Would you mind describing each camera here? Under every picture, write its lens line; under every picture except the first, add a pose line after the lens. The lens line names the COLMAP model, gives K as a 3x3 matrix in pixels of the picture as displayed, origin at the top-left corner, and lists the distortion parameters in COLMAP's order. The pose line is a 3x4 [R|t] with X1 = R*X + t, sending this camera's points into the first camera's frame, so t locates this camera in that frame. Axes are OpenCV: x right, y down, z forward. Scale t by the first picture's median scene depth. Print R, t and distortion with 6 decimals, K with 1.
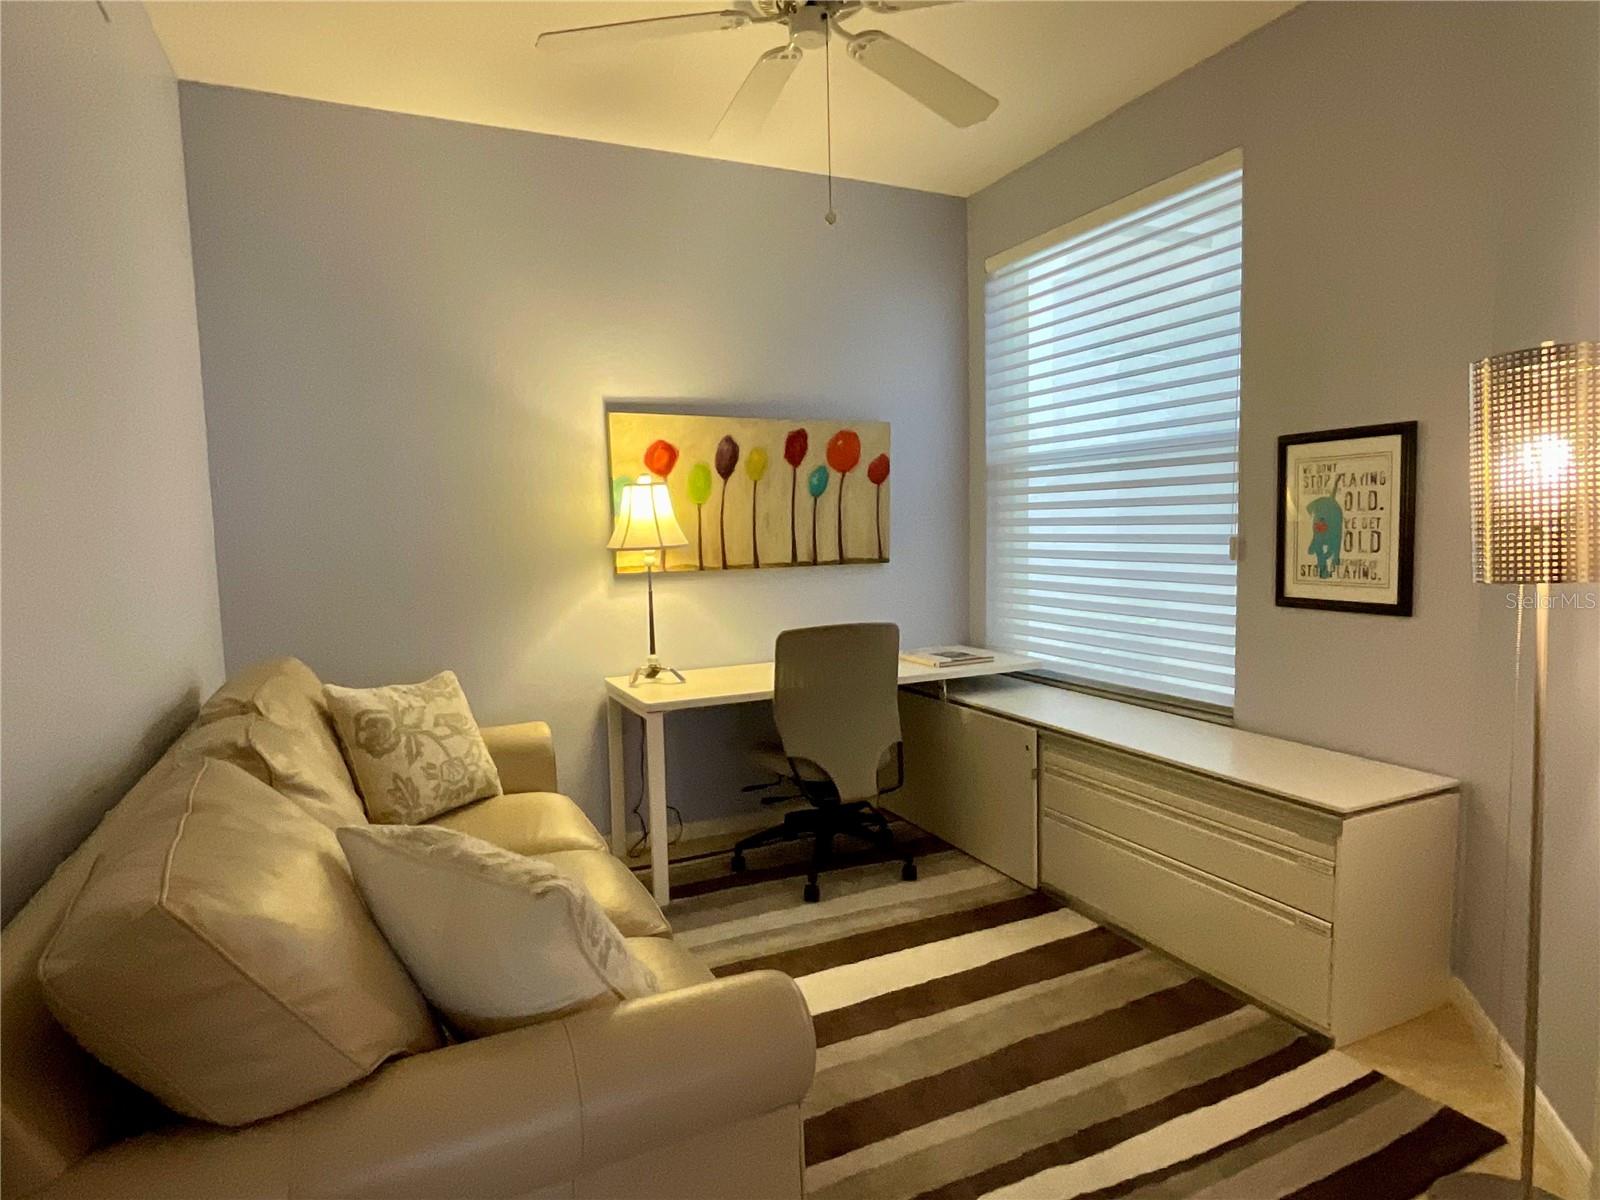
lens RADIAL K [[903.6, 0, 791.8], [0, 903.6, 596.2], [0, 0, 1]] dist [0.004690, -0.003708]
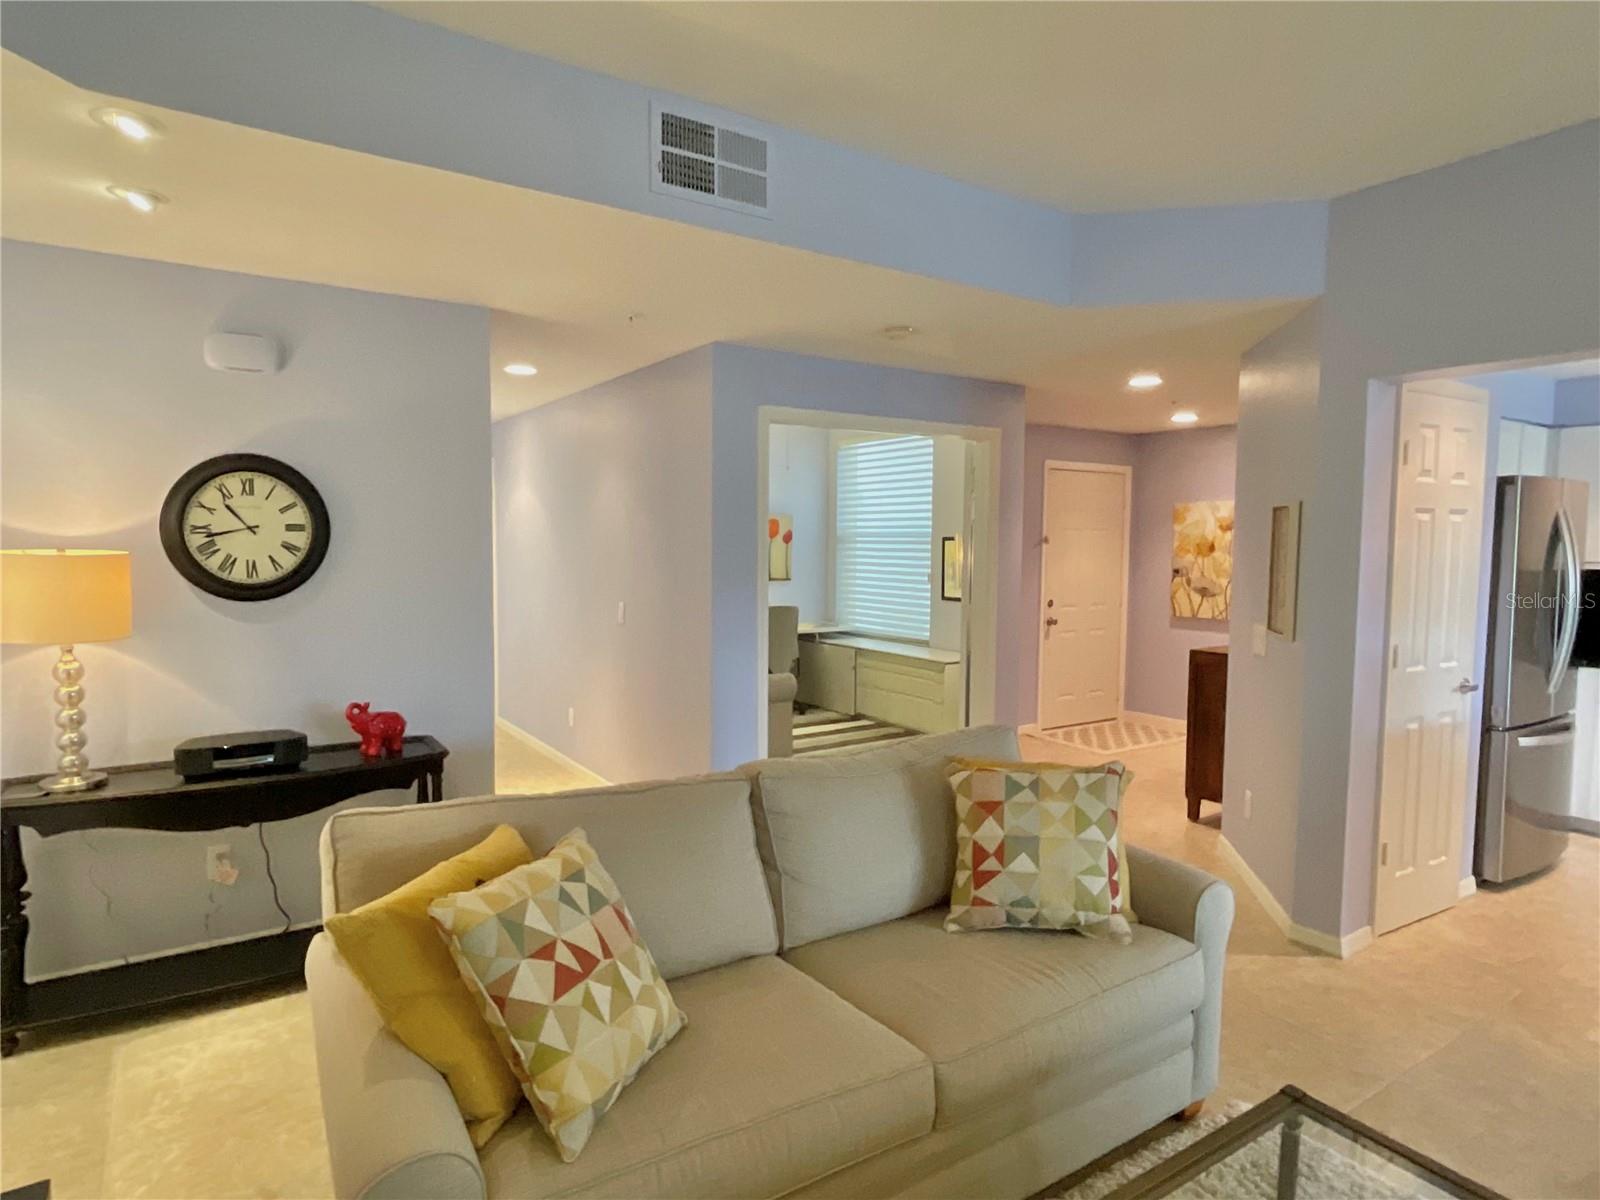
lens RADIAL K [[903.6, 0, 796.5], [0, 903.6, 606.4], [0, 0, 1]] dist [0.004690, -0.003708]
pose [[0.986247, 0.017558, 0.164344, -0.280262], [-0.016042, 0.999816, -0.010547, 0.055474], [-0.164499, 0.007765, 0.986347, -1.343975]]
